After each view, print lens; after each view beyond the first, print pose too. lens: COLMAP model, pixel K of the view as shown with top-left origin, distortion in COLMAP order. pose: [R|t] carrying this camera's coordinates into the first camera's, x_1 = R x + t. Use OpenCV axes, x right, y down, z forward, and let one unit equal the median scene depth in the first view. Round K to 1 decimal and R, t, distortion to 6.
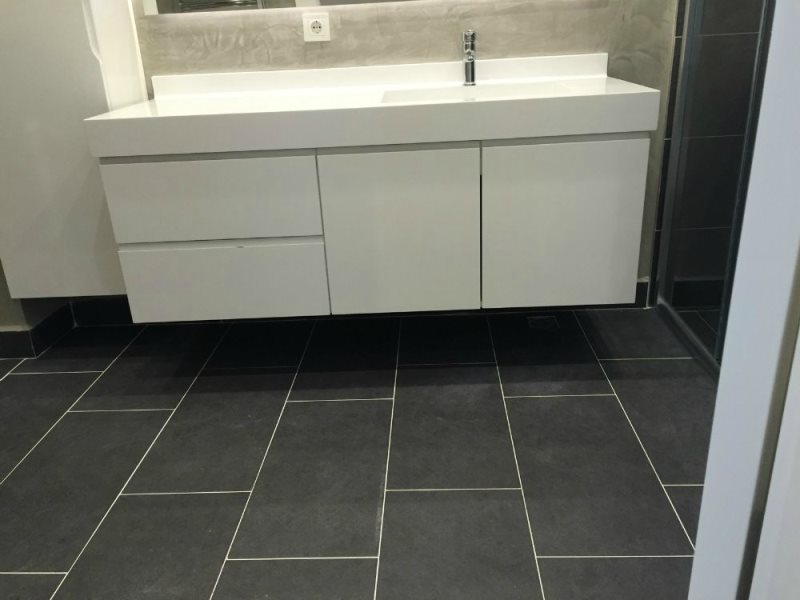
lens RADIAL K [[691.0, 0, 400.0], [0, 691.0, 300.0], [0, 0, 1]] dist [0.088703, -0.112726]
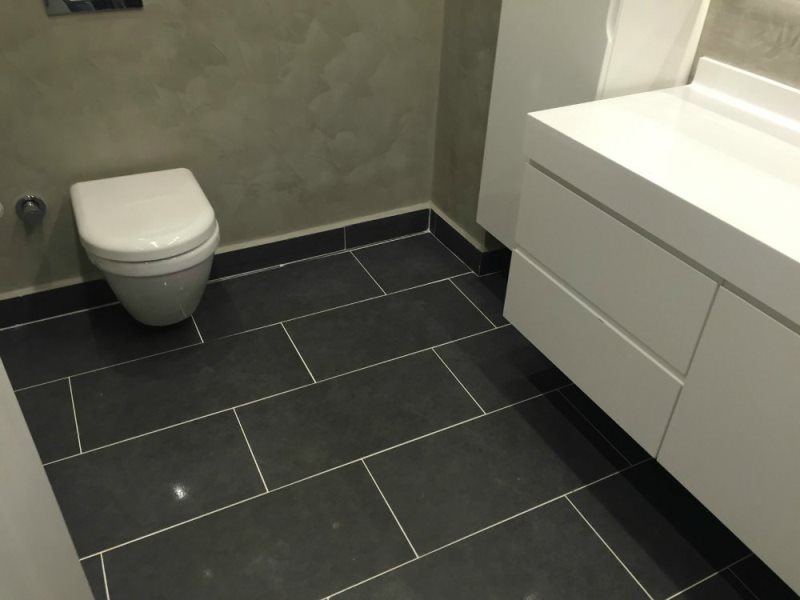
lens RADIAL K [[691.0, 0, 400.0], [0, 691.0, 300.0], [0, 0, 1]] dist [0.088703, -0.112726]
pose [[0.484463, 0.560602, -0.671581, 0.162312], [-0.382237, 0.826177, 0.413915, -0.300111], [0.786887, 0.056176, 0.614535, 0.283503]]
